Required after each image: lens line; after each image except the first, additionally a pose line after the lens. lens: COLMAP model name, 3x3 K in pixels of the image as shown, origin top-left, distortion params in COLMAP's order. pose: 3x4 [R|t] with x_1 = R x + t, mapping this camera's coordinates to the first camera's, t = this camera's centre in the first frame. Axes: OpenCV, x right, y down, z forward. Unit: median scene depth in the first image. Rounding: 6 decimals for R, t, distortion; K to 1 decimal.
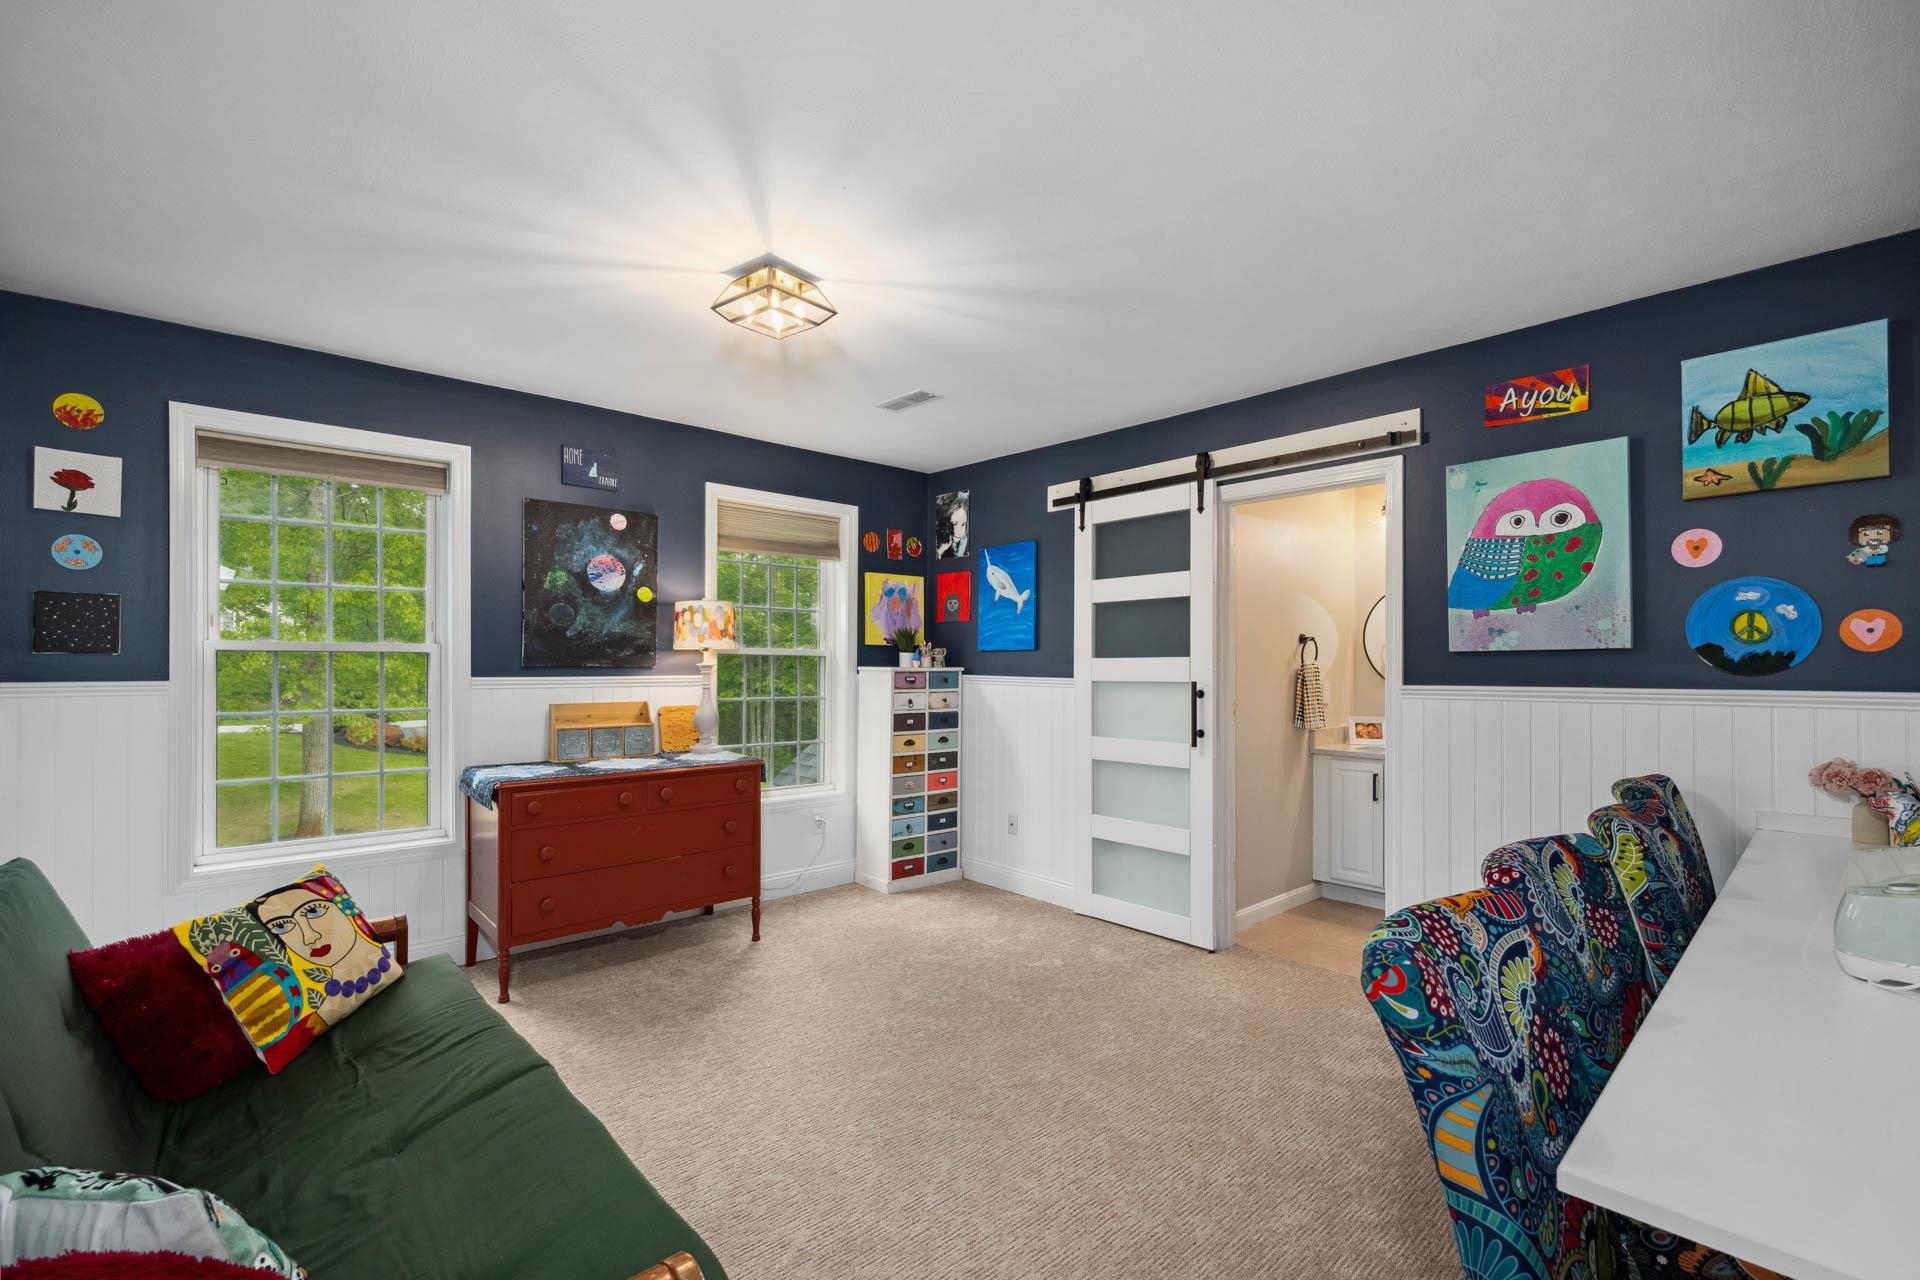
lens RADIAL K [[842.4, 0, 960.0], [0, 842.4, 640.0], [0, 0, 1]] dist [0.000104, 0.000003]
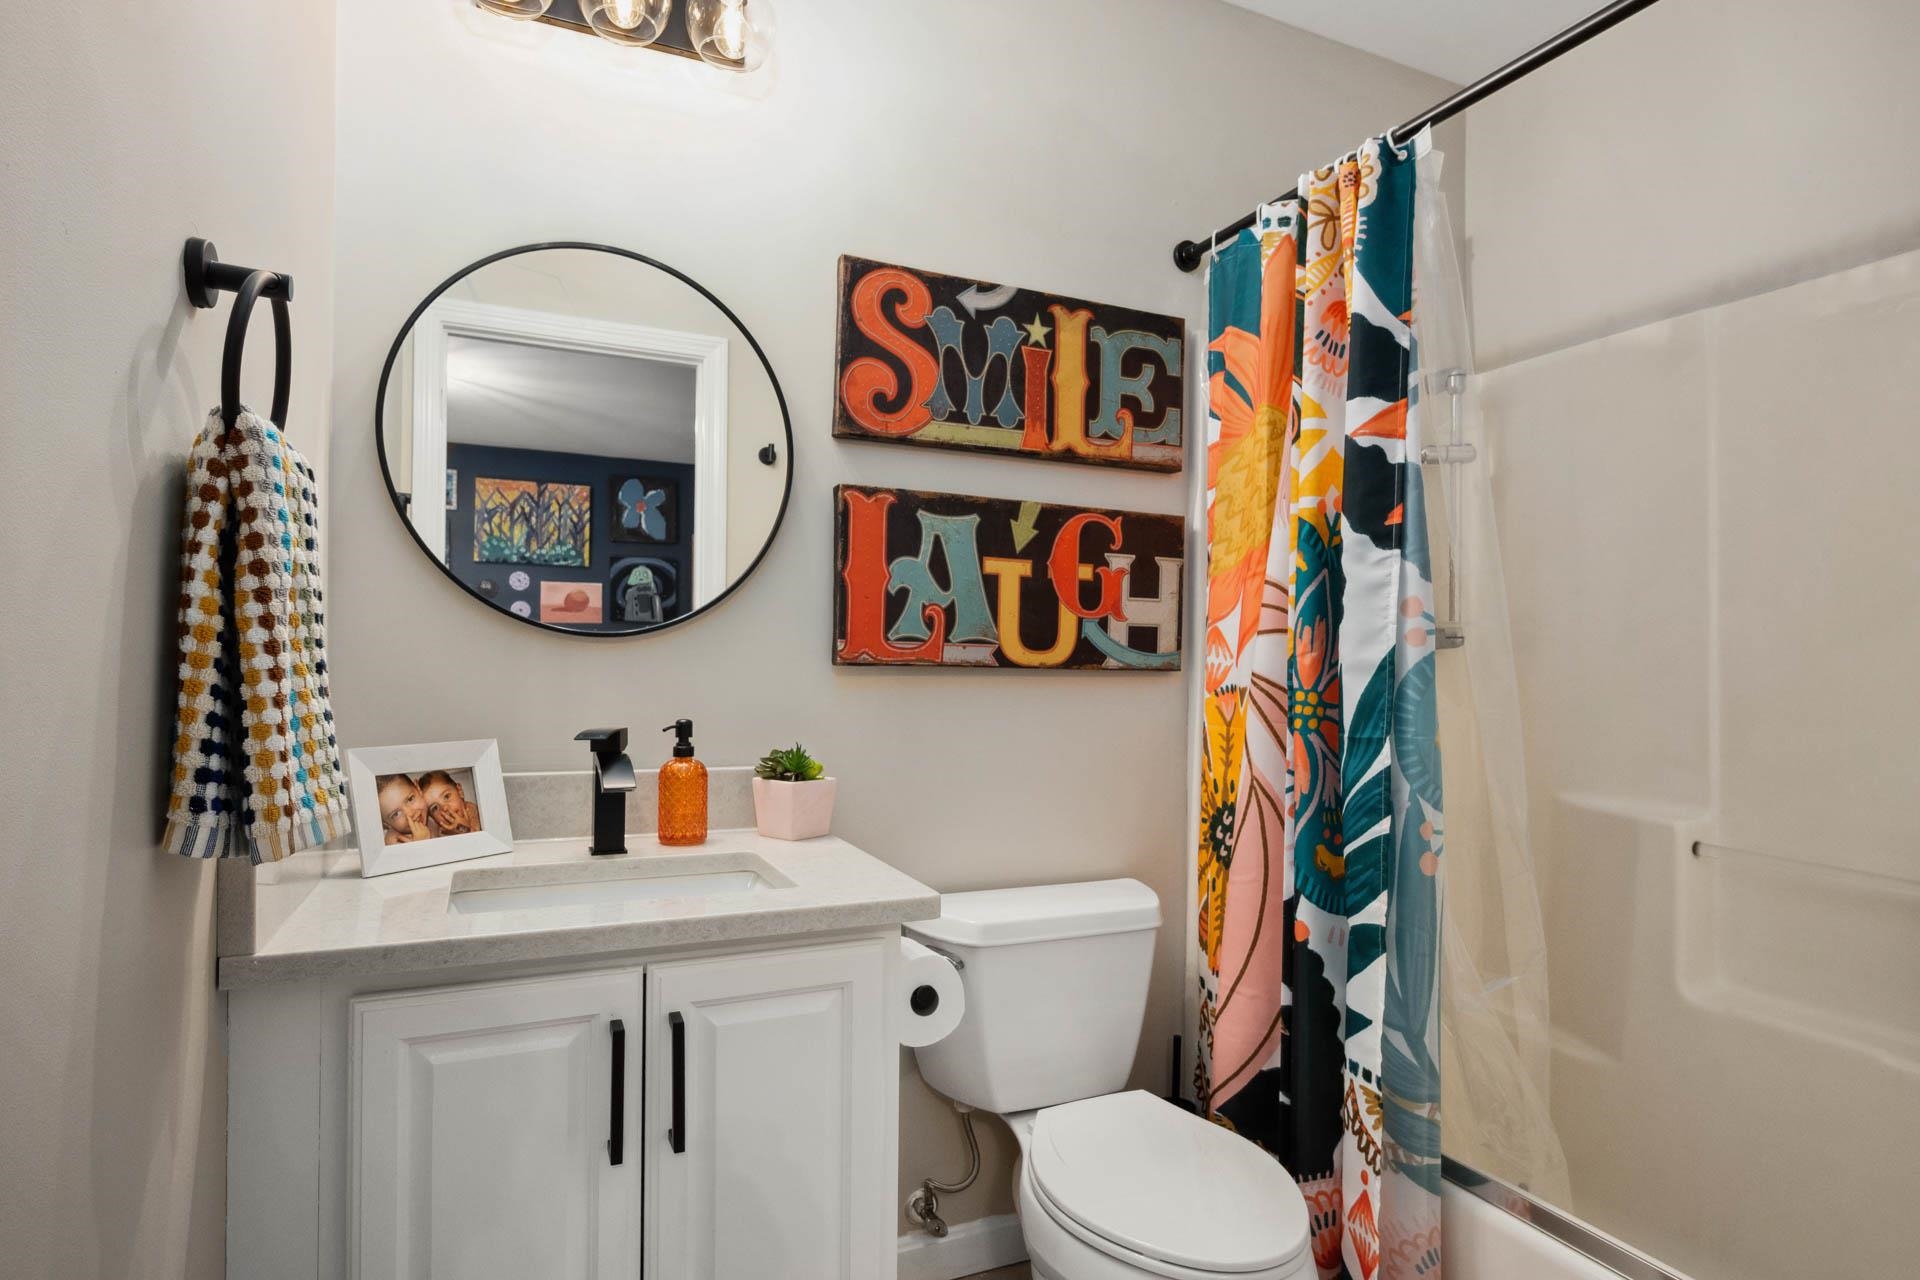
lens RADIAL K [[984.8, 0, 960.0], [0, 984.8, 640.0], [0, 0, 1]] dist [0.001990, 0.000157]
pose [[0.314377, 0.009382, 0.949252, 0.280415], [-0.020516, 0.999785, -0.003087, 0.062305], [-0.949076, -0.018504, 0.314502, 0.812520]]
